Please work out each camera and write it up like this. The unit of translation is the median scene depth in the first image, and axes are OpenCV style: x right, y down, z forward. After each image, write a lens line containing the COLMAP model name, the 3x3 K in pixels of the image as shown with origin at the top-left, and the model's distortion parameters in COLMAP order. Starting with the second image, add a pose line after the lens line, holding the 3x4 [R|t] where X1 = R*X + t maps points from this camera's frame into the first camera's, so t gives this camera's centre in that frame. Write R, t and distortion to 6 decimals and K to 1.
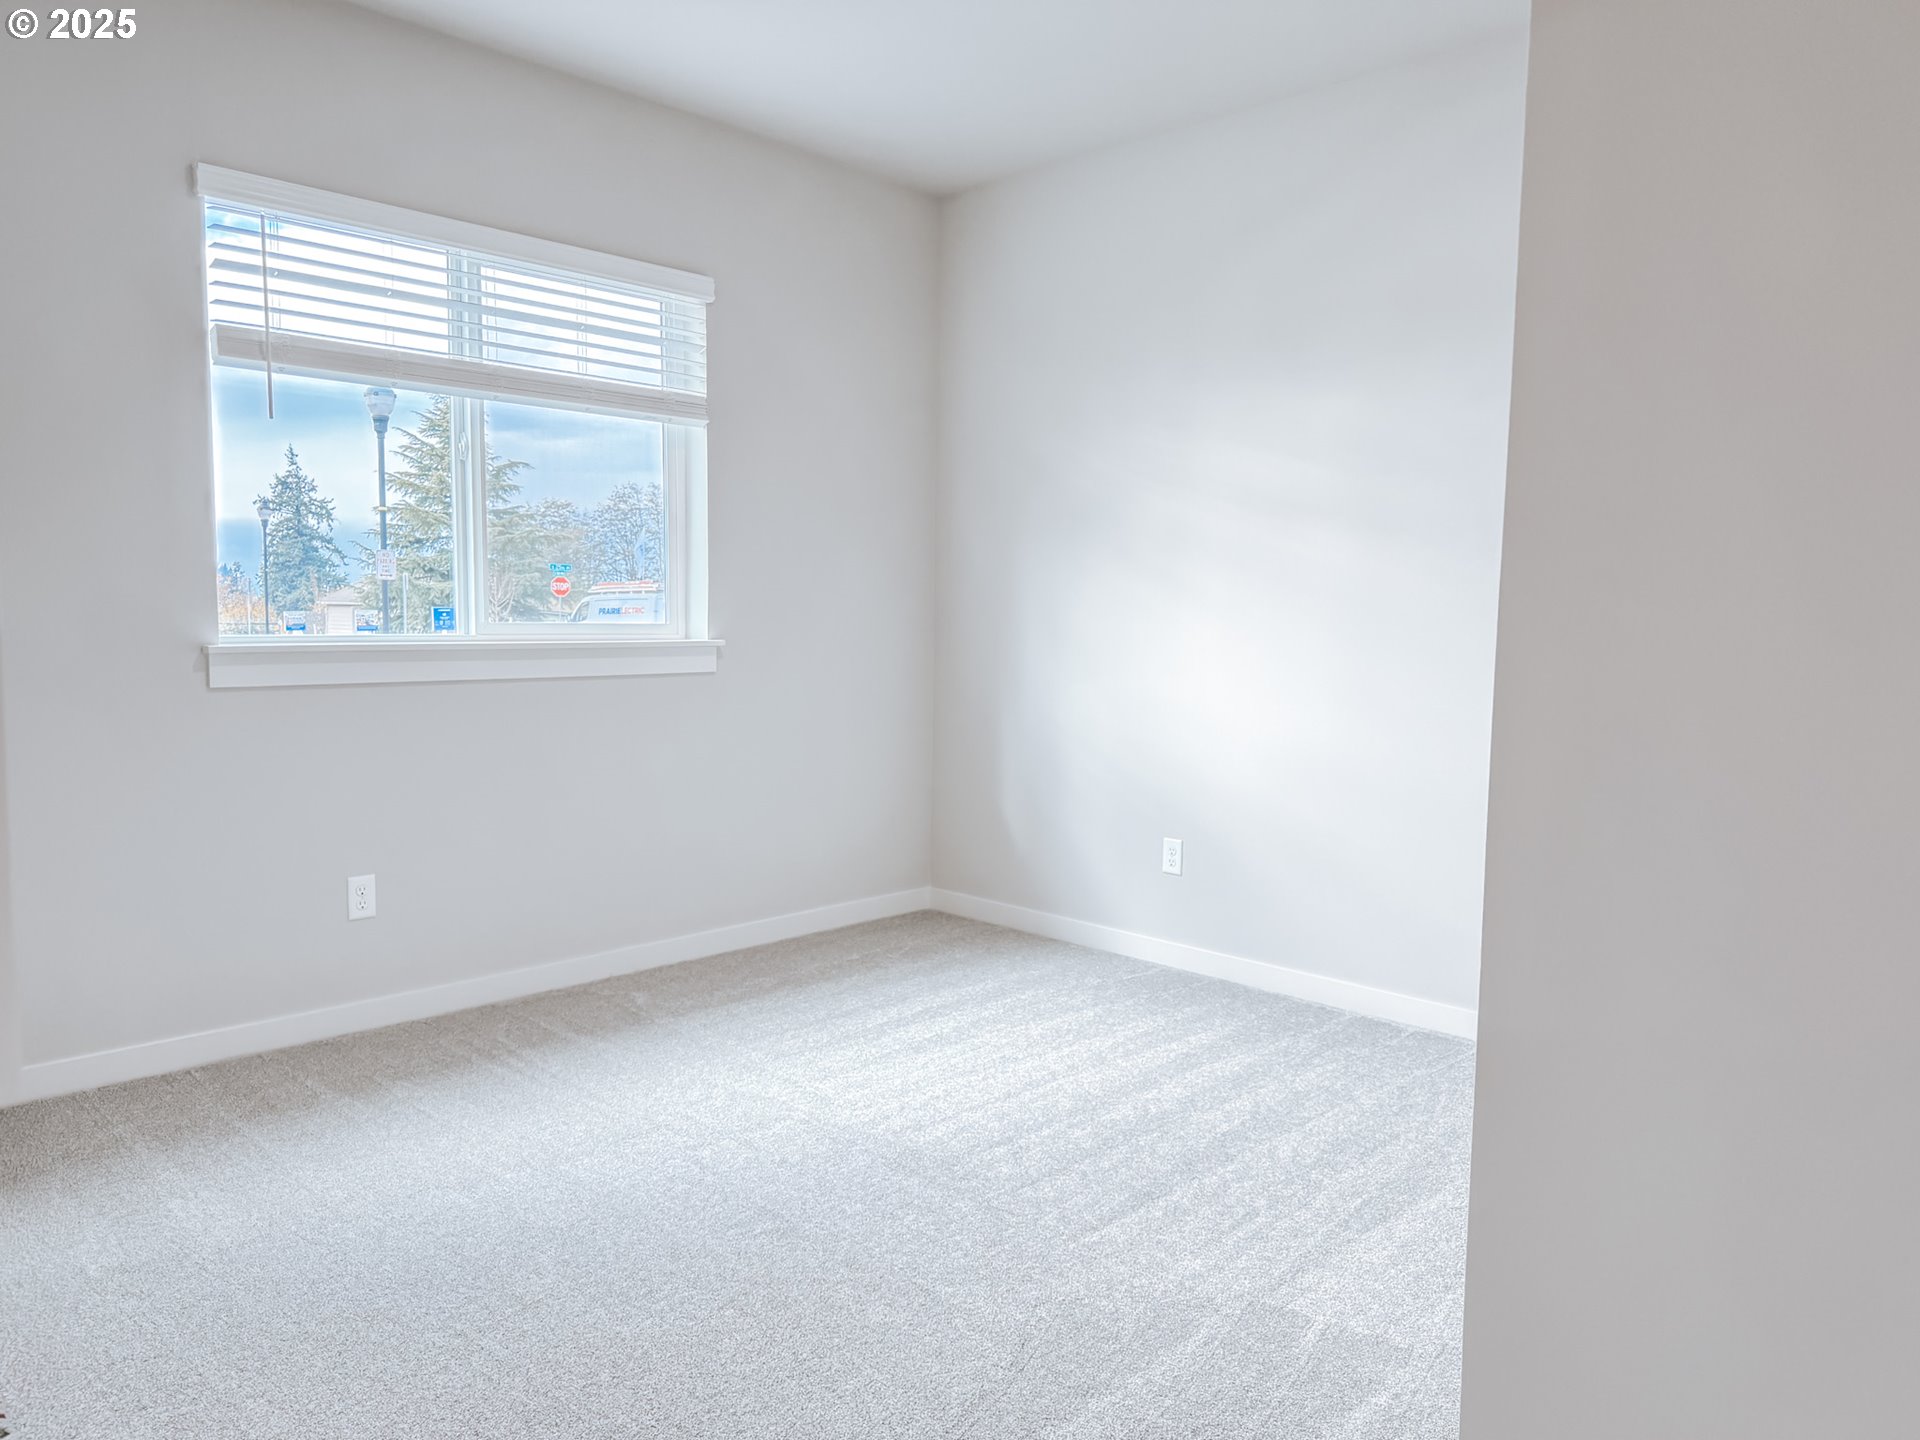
lens RADIAL K [[1380.5, 0, 963.6], [0, 1380.5, 746.2], [0, 0, 1]] dist [0.092687, -0.163918]
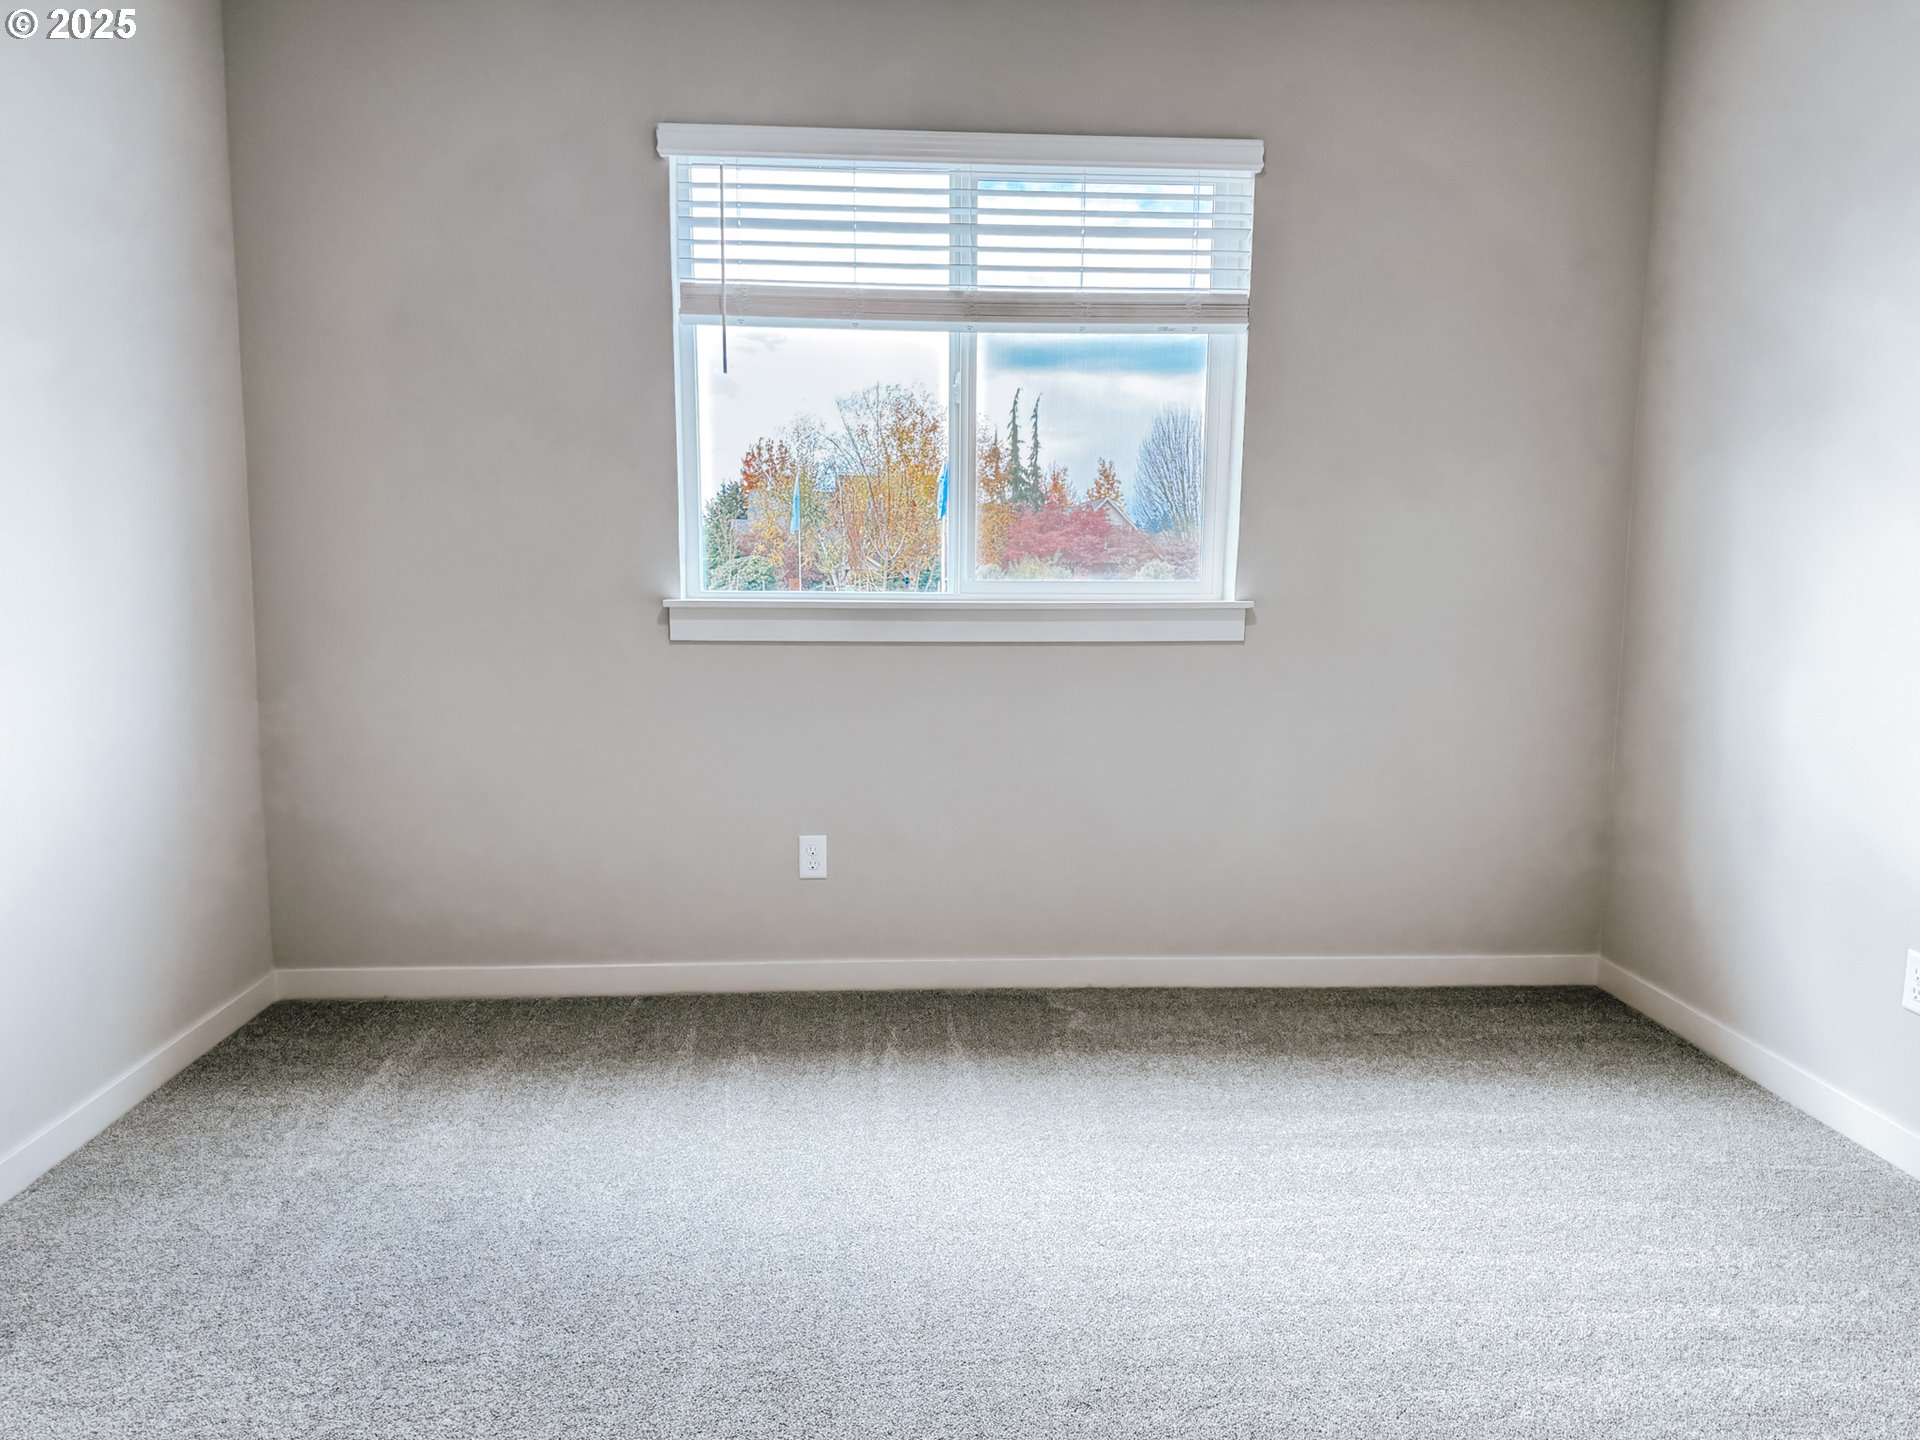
lens RADIAL K [[1380.5, 0, 963.6], [0, 1380.5, 746.2], [0, 0, 1]] dist [0.092687, -0.163918]
pose [[0.725787, 0.090796, -0.681901, 0.291480], [-0.067410, 0.995868, 0.060852, -0.034960], [0.684609, 0.001801, 0.728909, 0.340350]]
